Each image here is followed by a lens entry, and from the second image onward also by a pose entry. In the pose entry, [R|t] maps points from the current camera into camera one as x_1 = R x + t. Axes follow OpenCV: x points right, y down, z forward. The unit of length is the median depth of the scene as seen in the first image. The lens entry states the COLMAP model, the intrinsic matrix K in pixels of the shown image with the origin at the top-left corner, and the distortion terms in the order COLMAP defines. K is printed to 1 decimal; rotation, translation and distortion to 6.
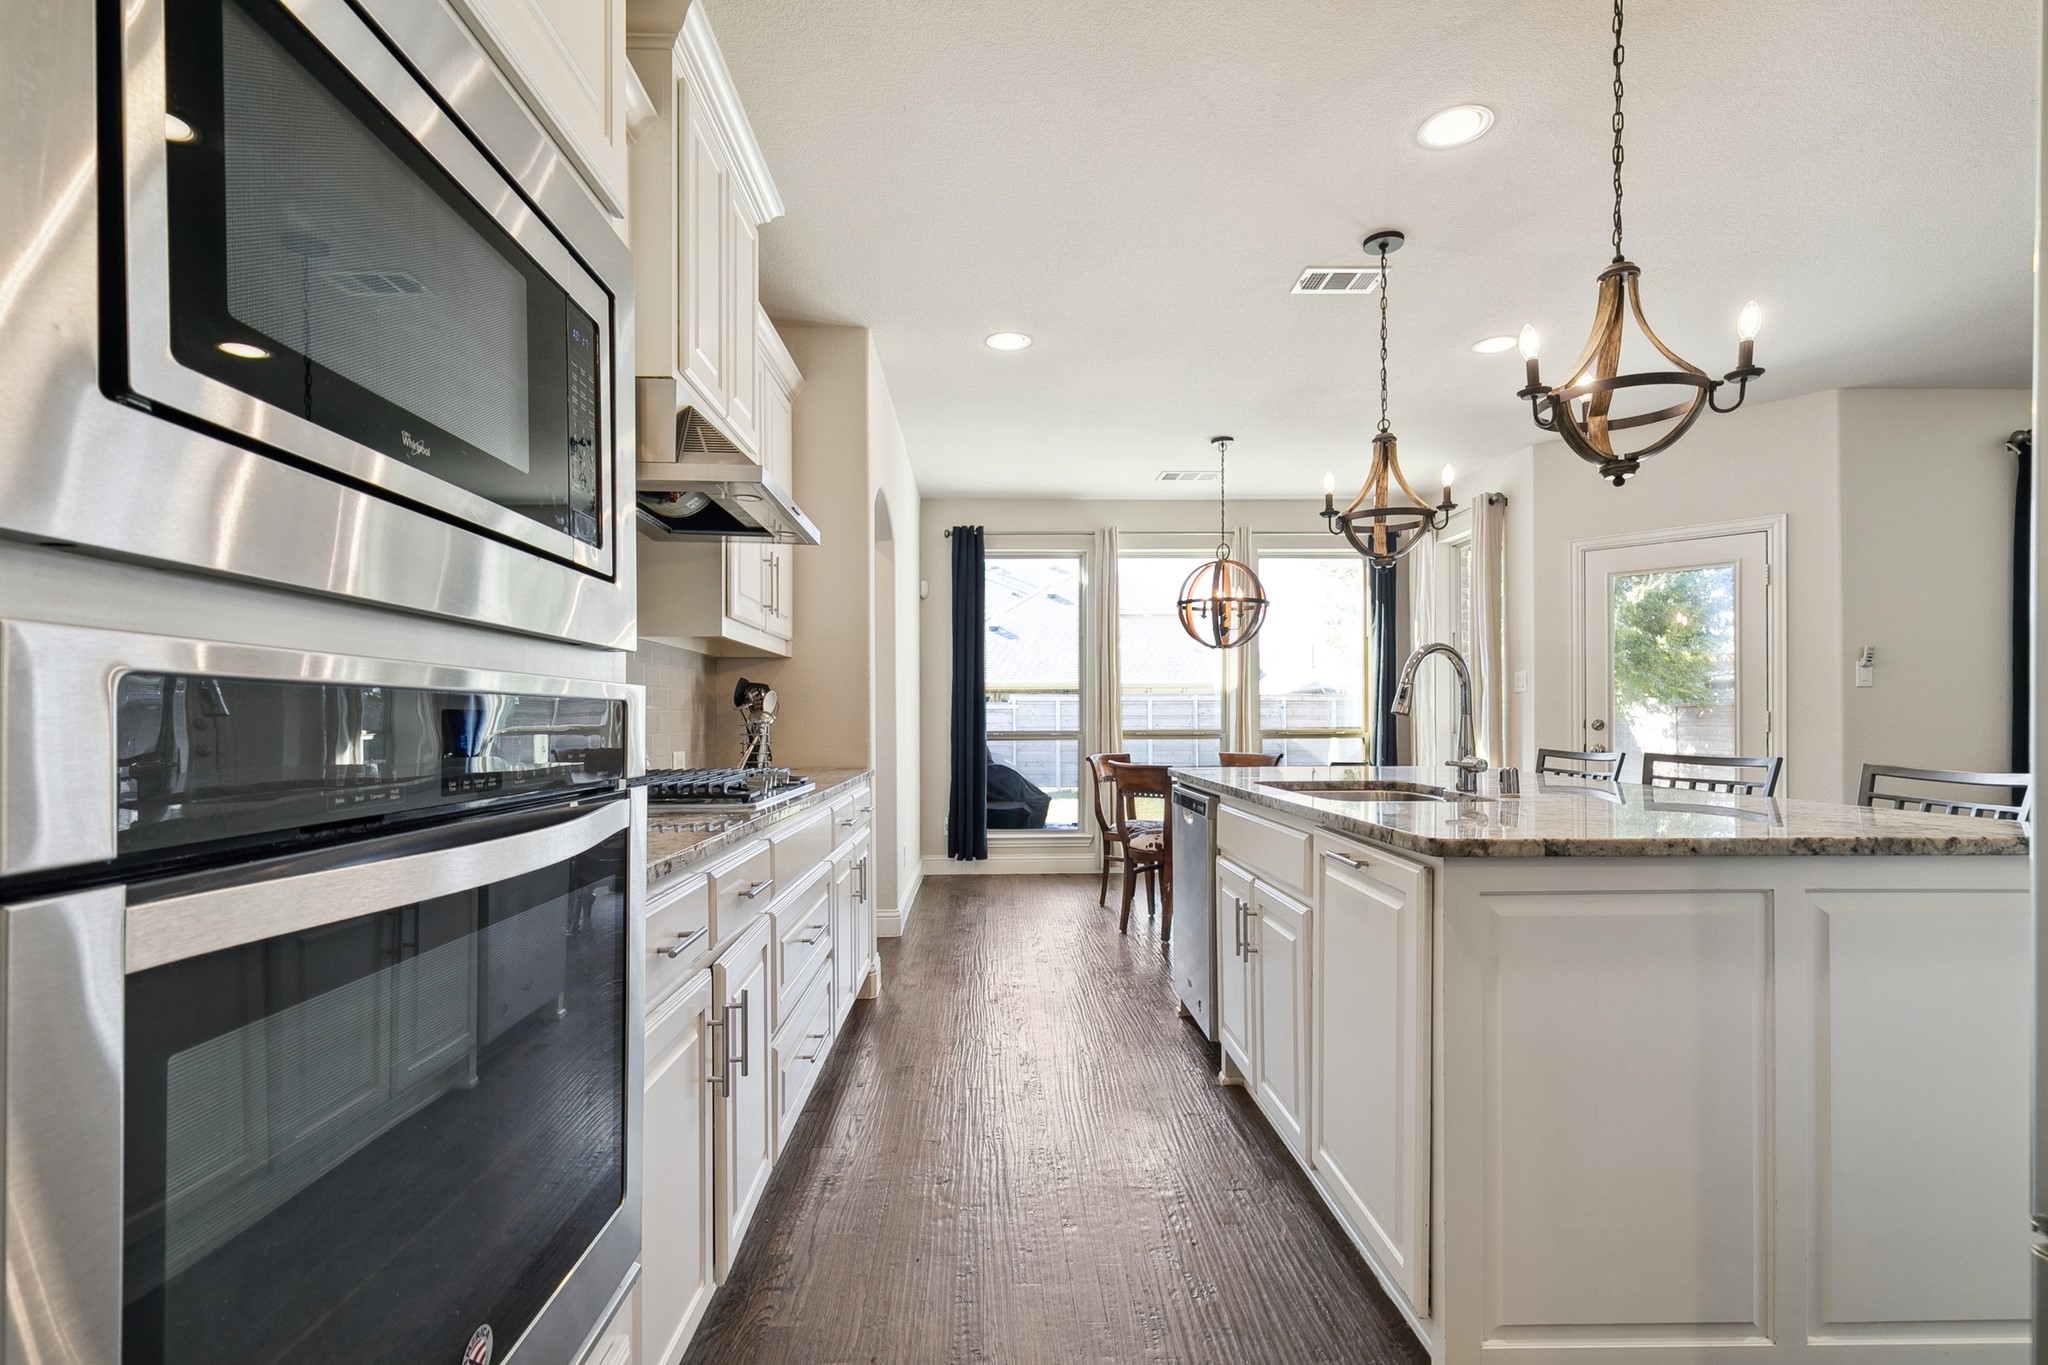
lens RADIAL K [[948.5, 0, 1026.9], [0, 948.5, 711.9], [0, 0, 1]] dist [0.000248, 0.006451]
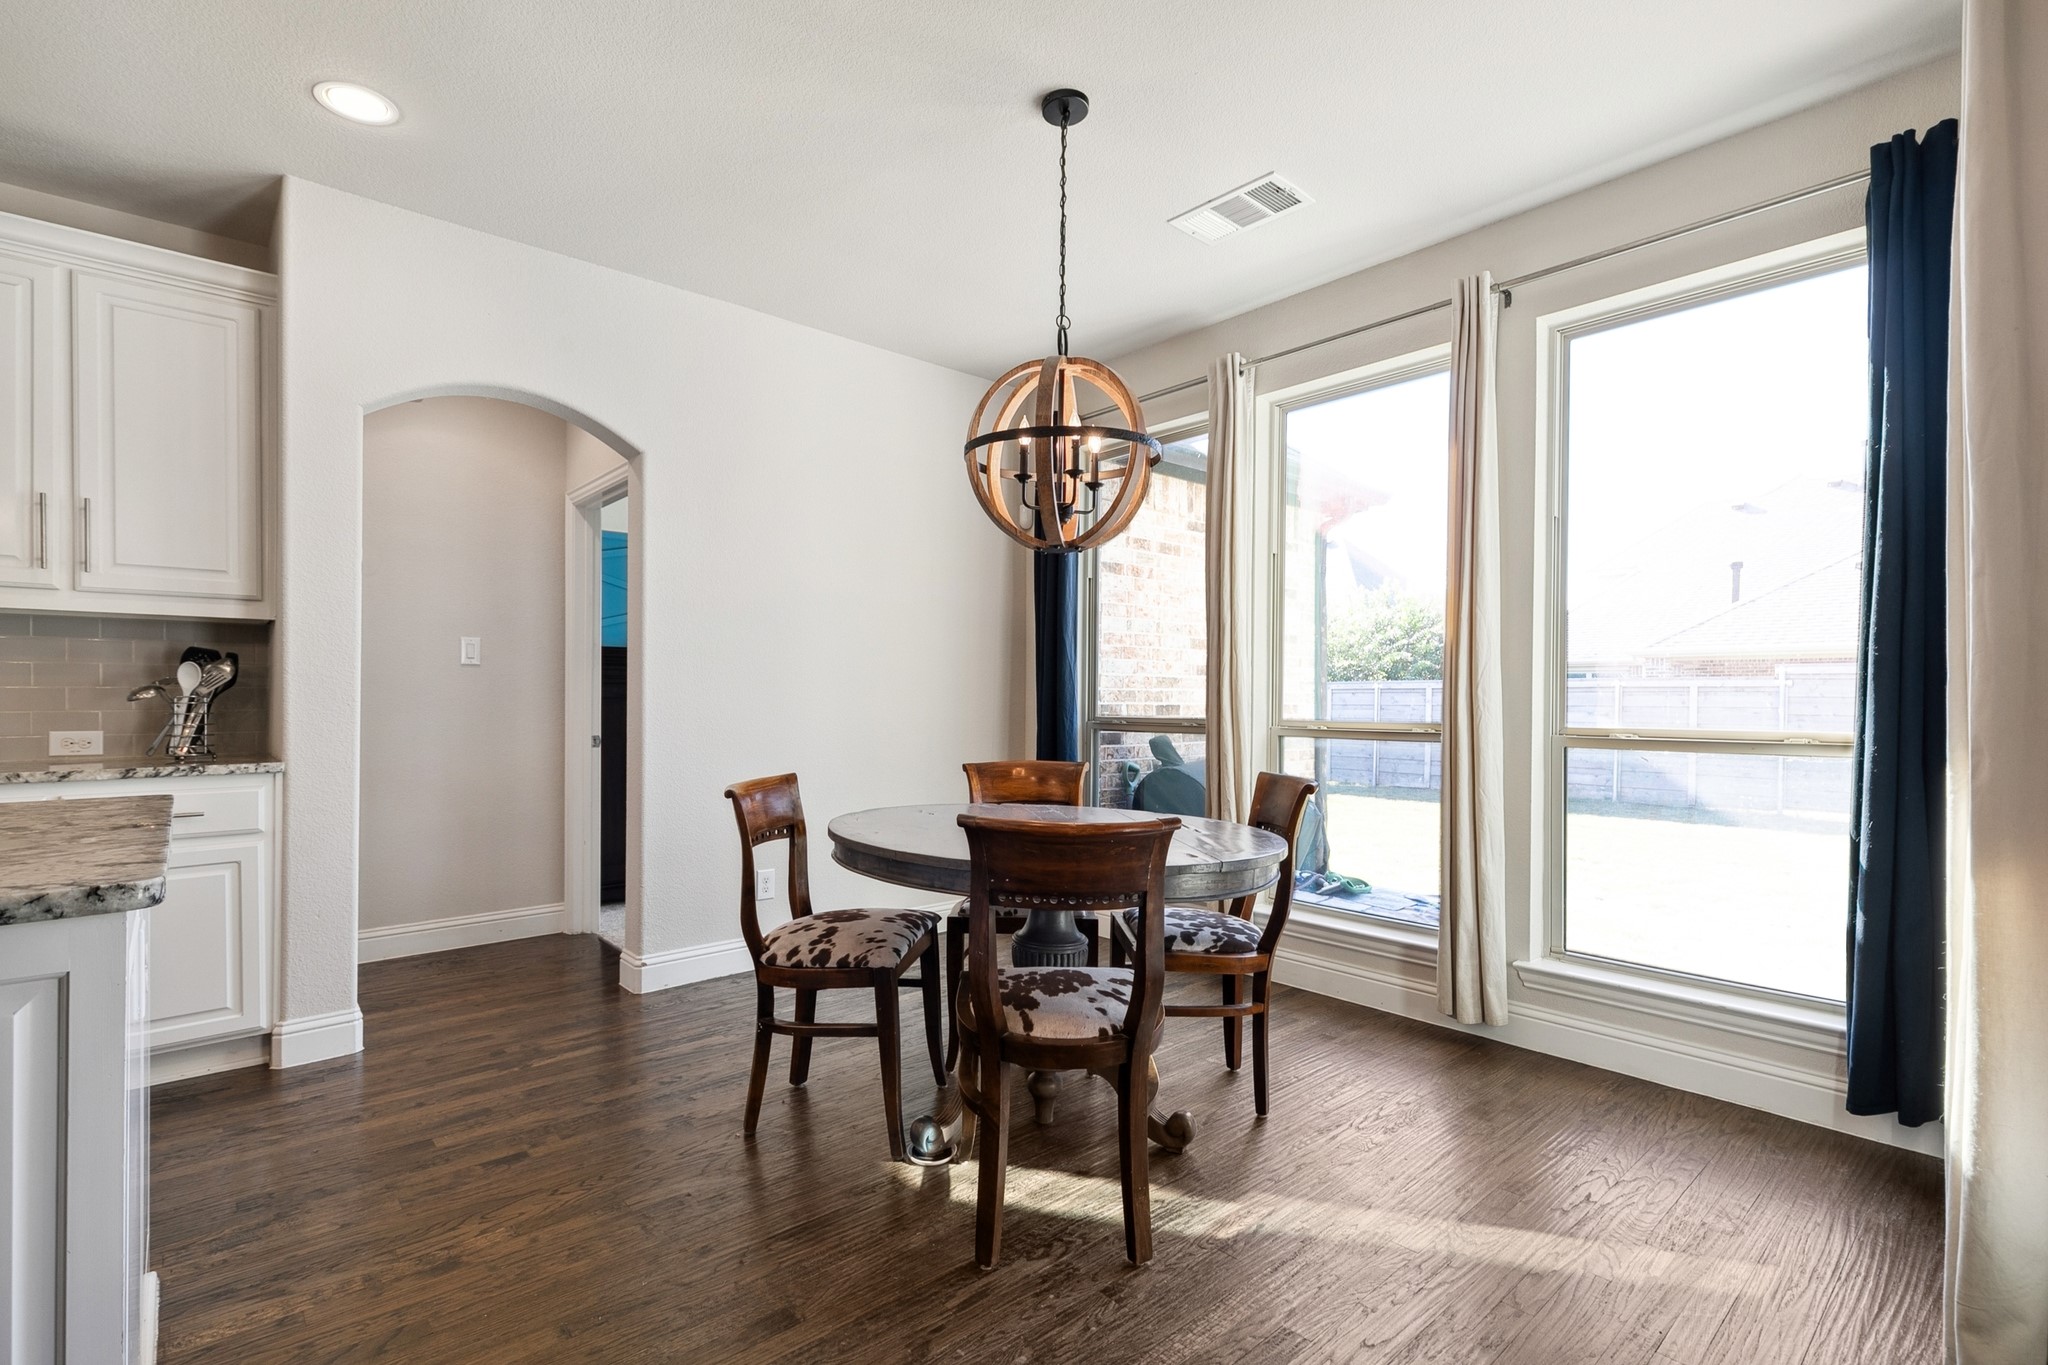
lens RADIAL K [[938.3, 0, 1021.4], [0, 938.3, 700.1], [0, 0, 1]] dist [-0.000730, -0.000080]
pose [[0.639650, 0.009178, -0.768611, 0.508355], [-0.002143, 0.999946, 0.010156, 0.002094], [0.768663, -0.004849, 0.639635, 0.609692]]
